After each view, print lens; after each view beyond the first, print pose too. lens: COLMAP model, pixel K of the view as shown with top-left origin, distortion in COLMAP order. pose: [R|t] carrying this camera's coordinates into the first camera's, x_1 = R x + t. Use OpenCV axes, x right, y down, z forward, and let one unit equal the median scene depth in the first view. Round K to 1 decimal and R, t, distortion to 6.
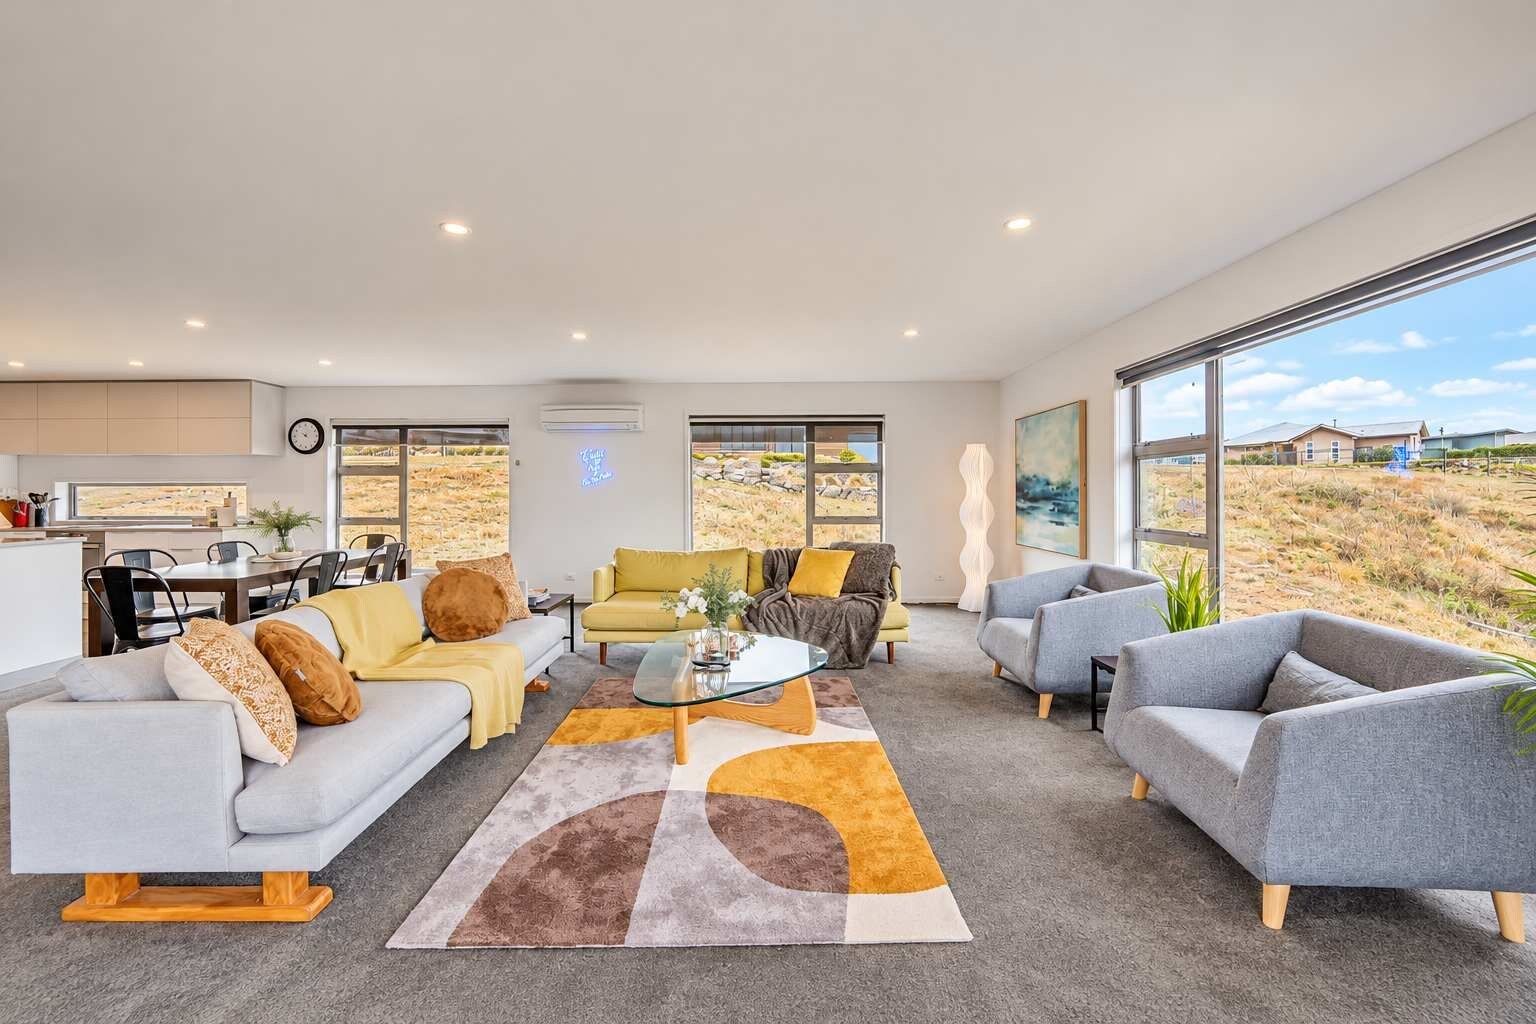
lens RADIAL K [[608.0, 0, 766.2], [0, 608.0, 499.1], [0, 0, 1]] dist [-0.001244, -0.000090]
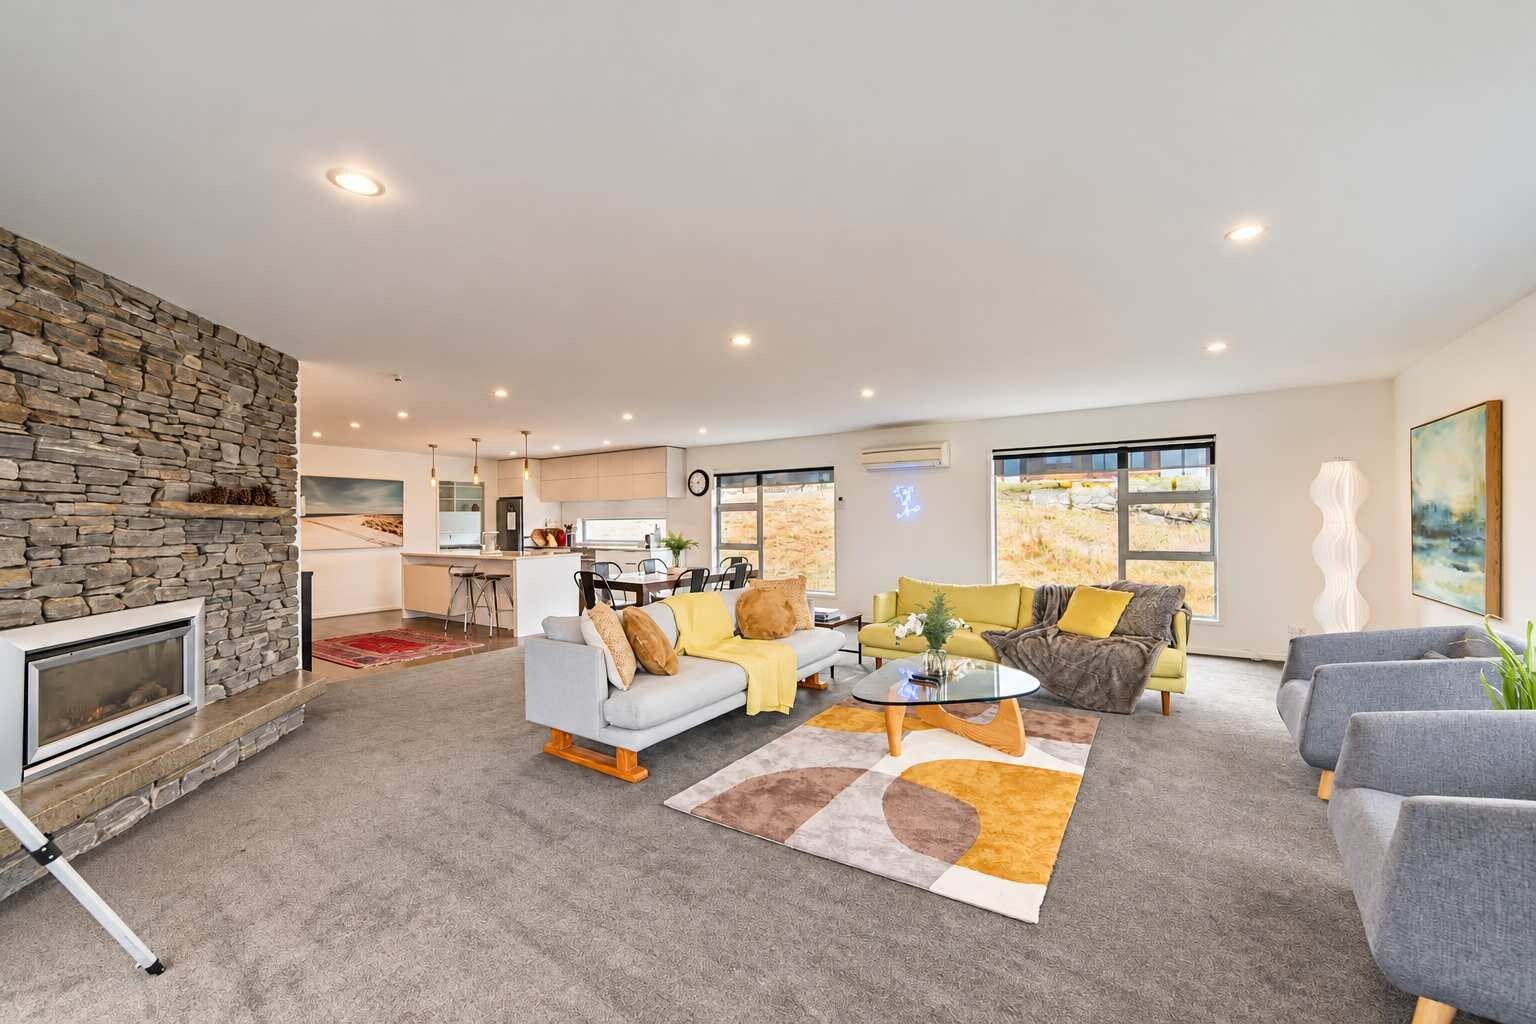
lens RADIAL K [[616.0, 0, 766.8], [0, 616.0, 516.3], [0, 0, 1]] dist [-0.034771, -0.000029]
pose [[0.833978, -0.006592, -0.551758, 0.187145], [-0.002262, 0.999879, -0.015365, -0.012492], [0.551793, 0.014062, 0.833863, -0.089523]]
